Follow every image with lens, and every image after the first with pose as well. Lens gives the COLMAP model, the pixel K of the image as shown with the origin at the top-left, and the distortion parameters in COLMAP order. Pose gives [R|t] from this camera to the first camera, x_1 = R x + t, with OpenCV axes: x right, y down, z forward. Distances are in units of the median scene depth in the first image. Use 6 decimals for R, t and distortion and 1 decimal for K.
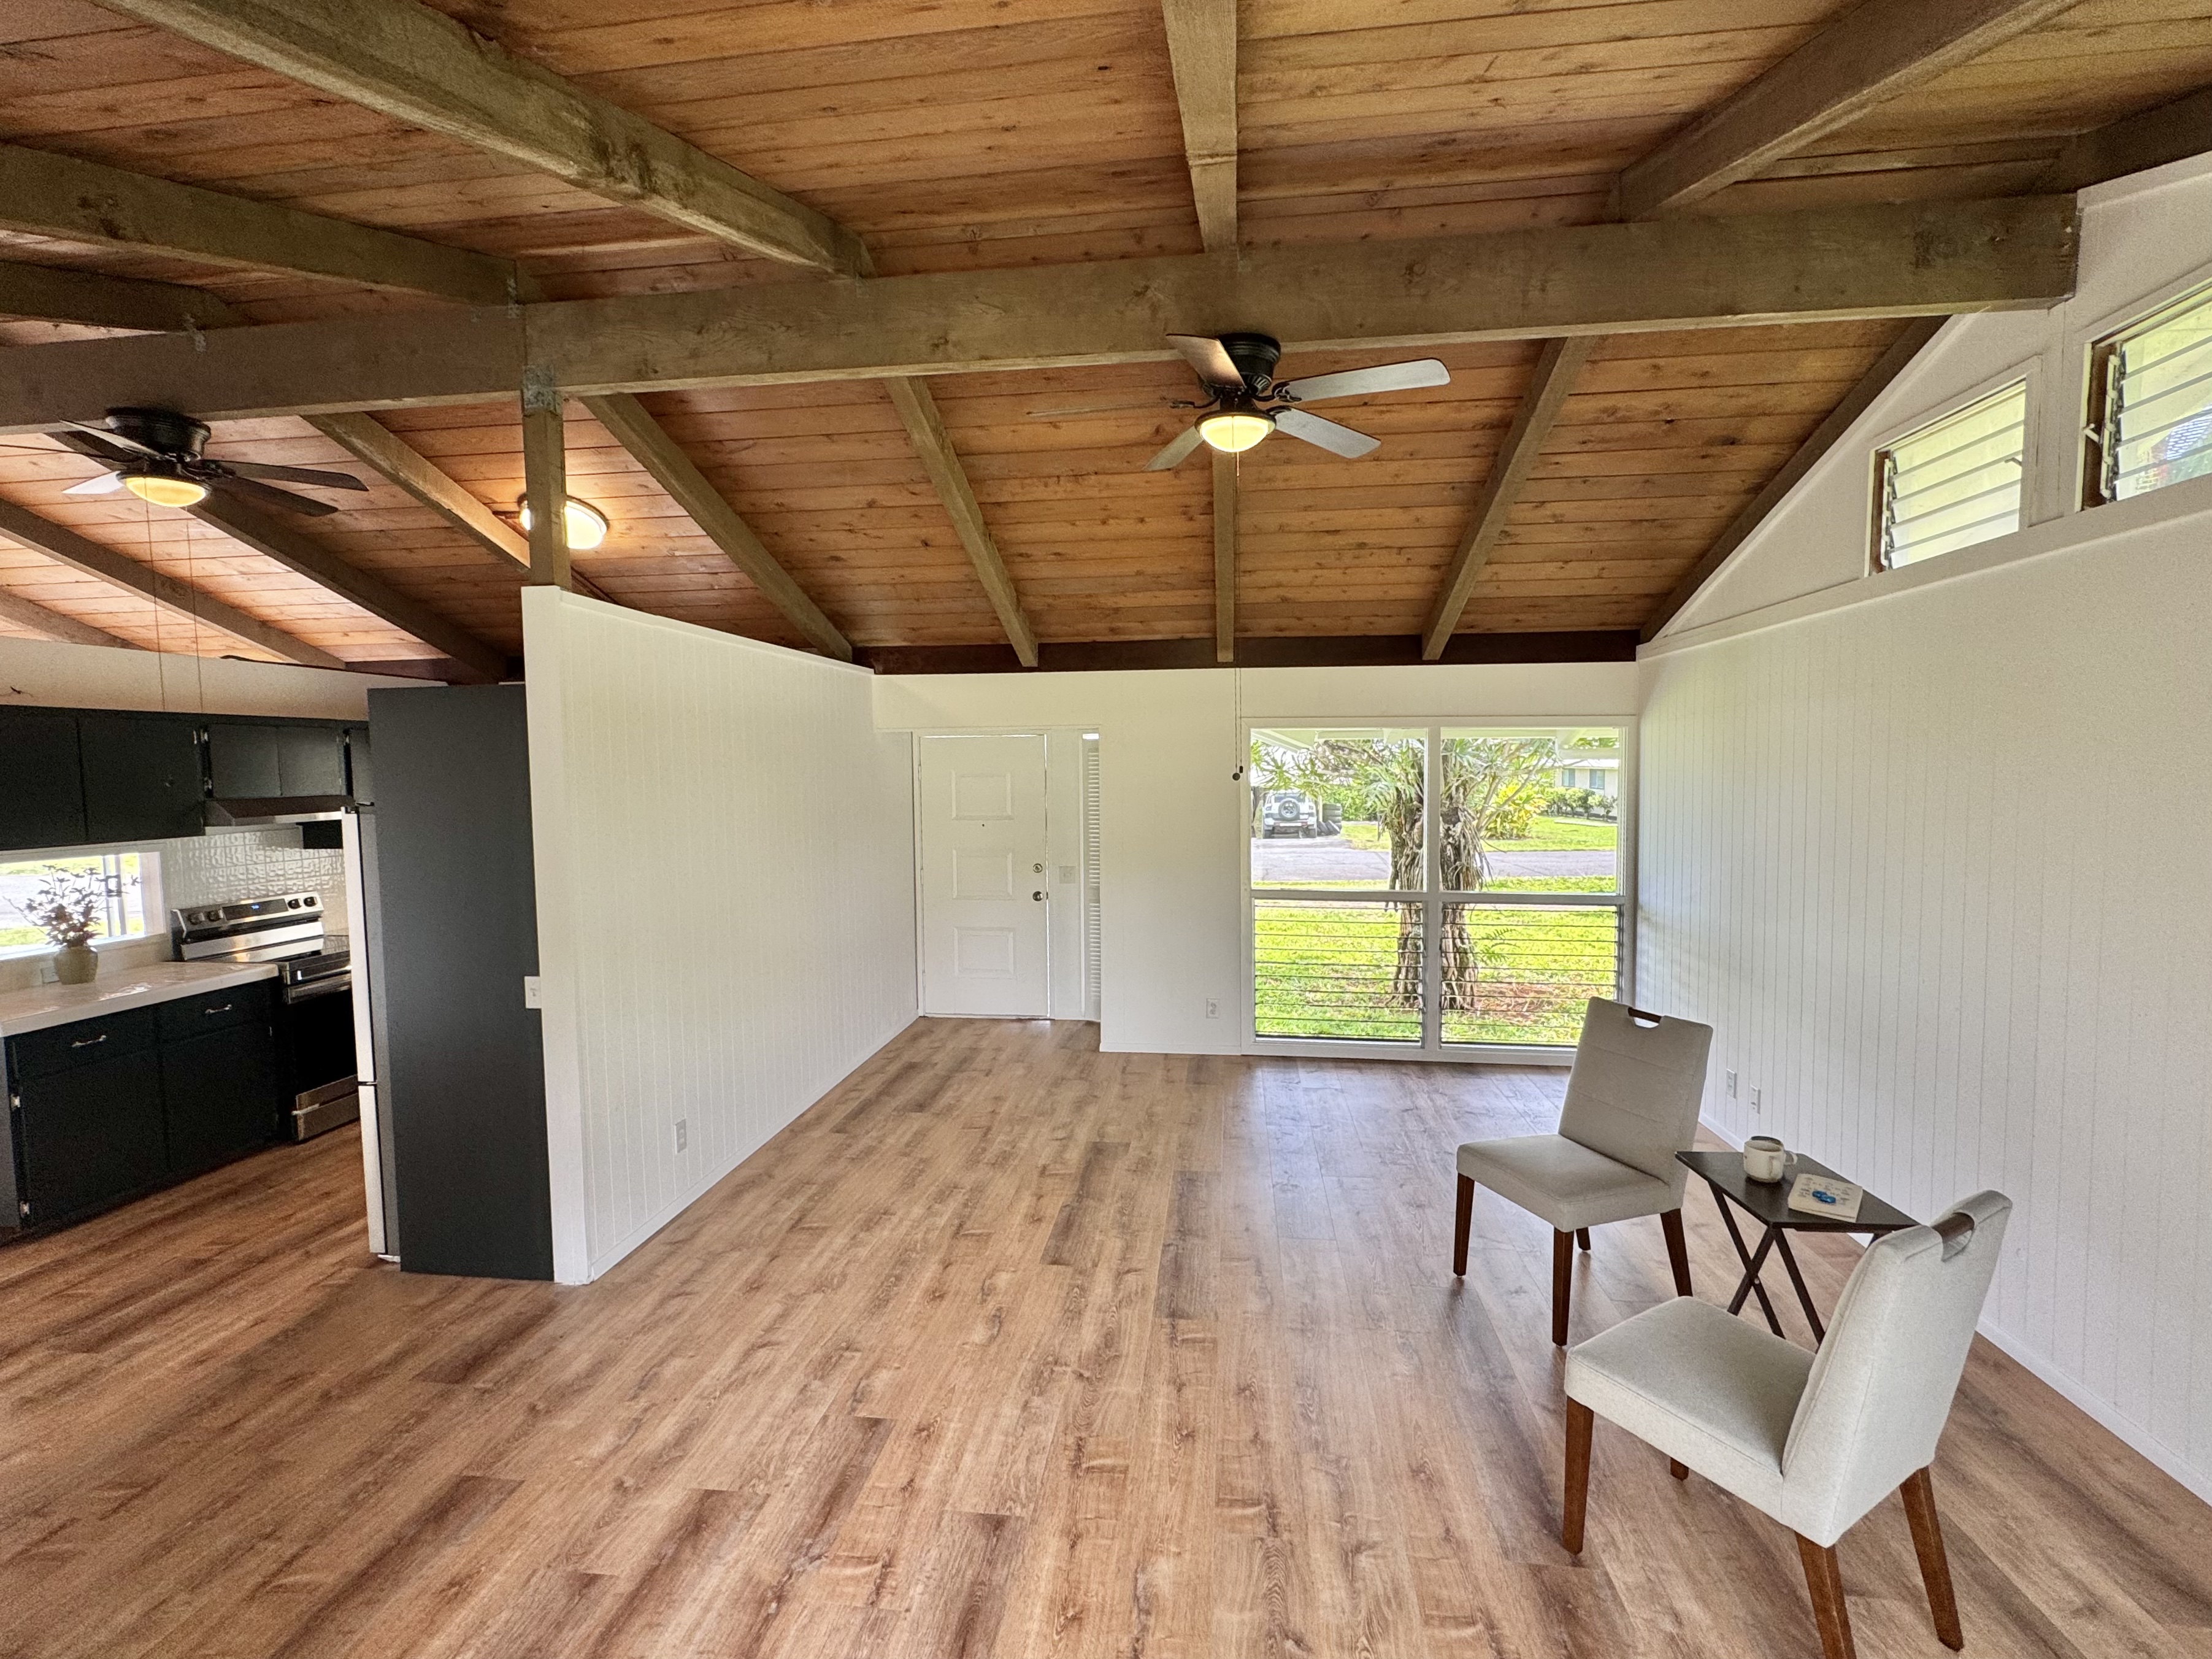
lens RADIAL K [[983.4, 0, 1106.0], [0, 983.4, 829.5], [0, 0, 1]] dist [-0.003184, -0.000327]
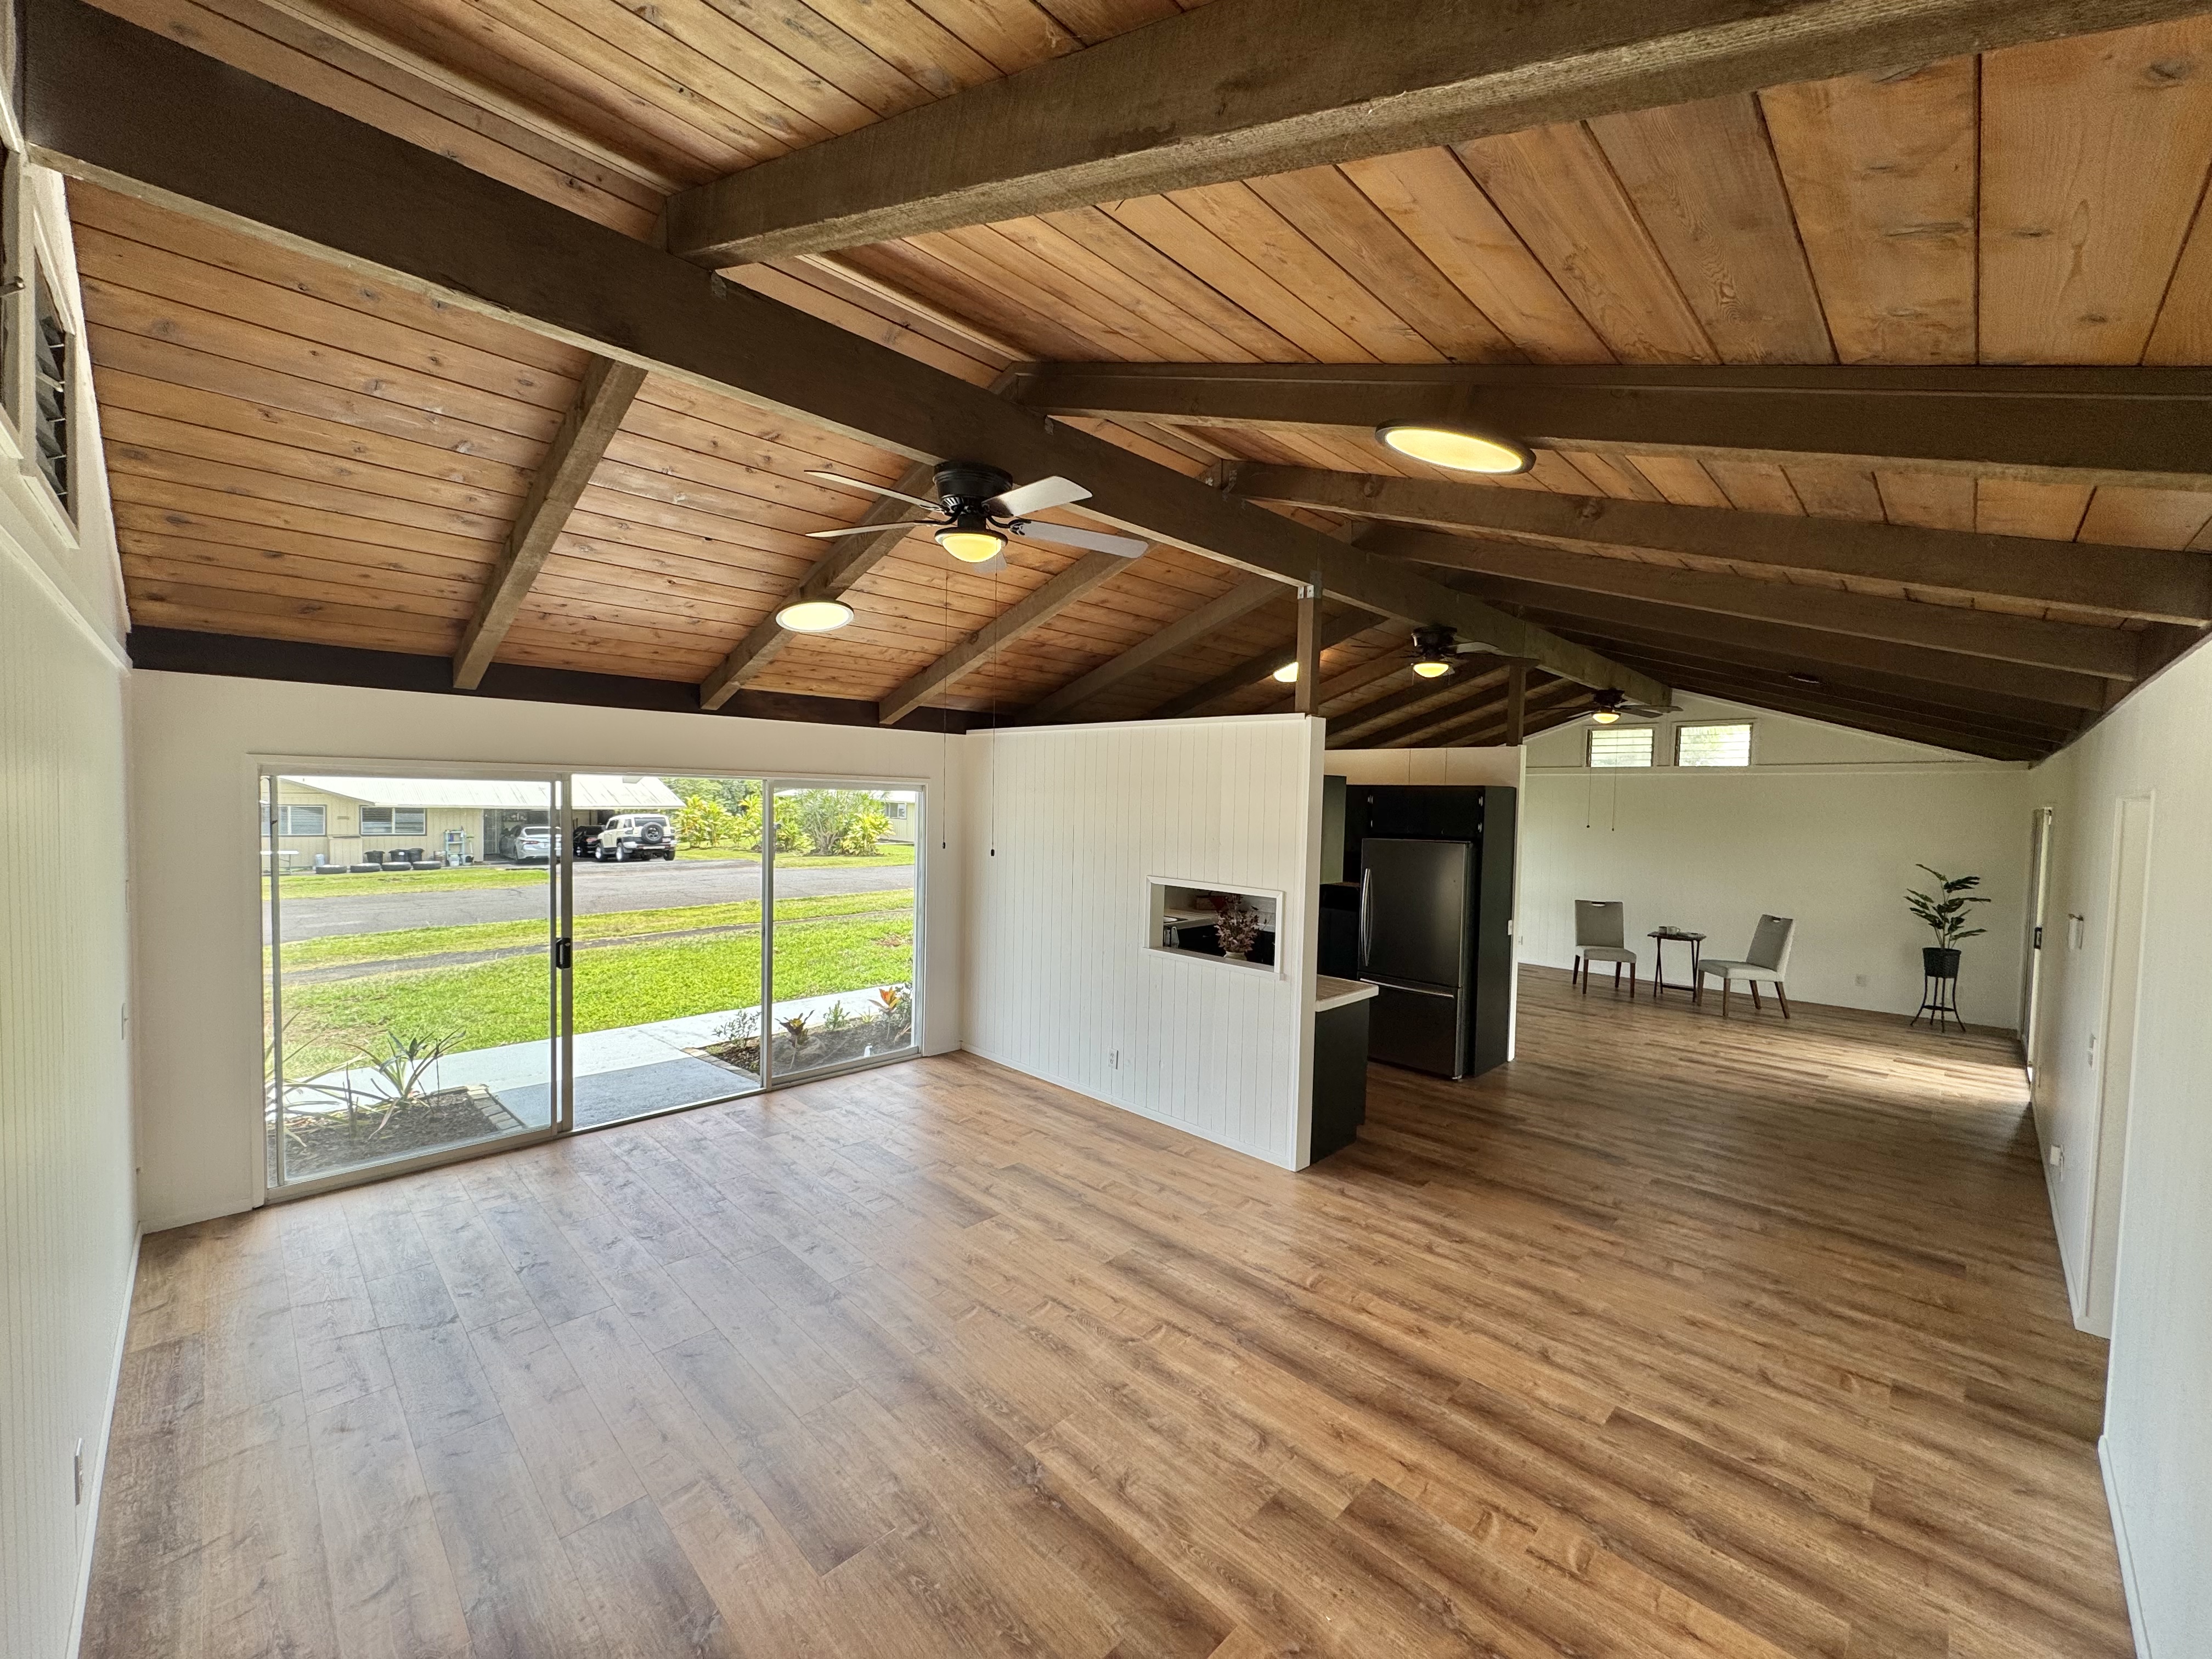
lens RADIAL K [[881.9, 0, 1106.0], [0, 881.9, 829.5], [0, 0, 1]] dist [0.000139, -0.000012]
pose [[0.604511, -0.002389, 0.796593, -2.683731], [0.018557, 0.999766, -0.011084, -0.048165], [-0.796380, 0.021482, 0.604415, 0.525562]]
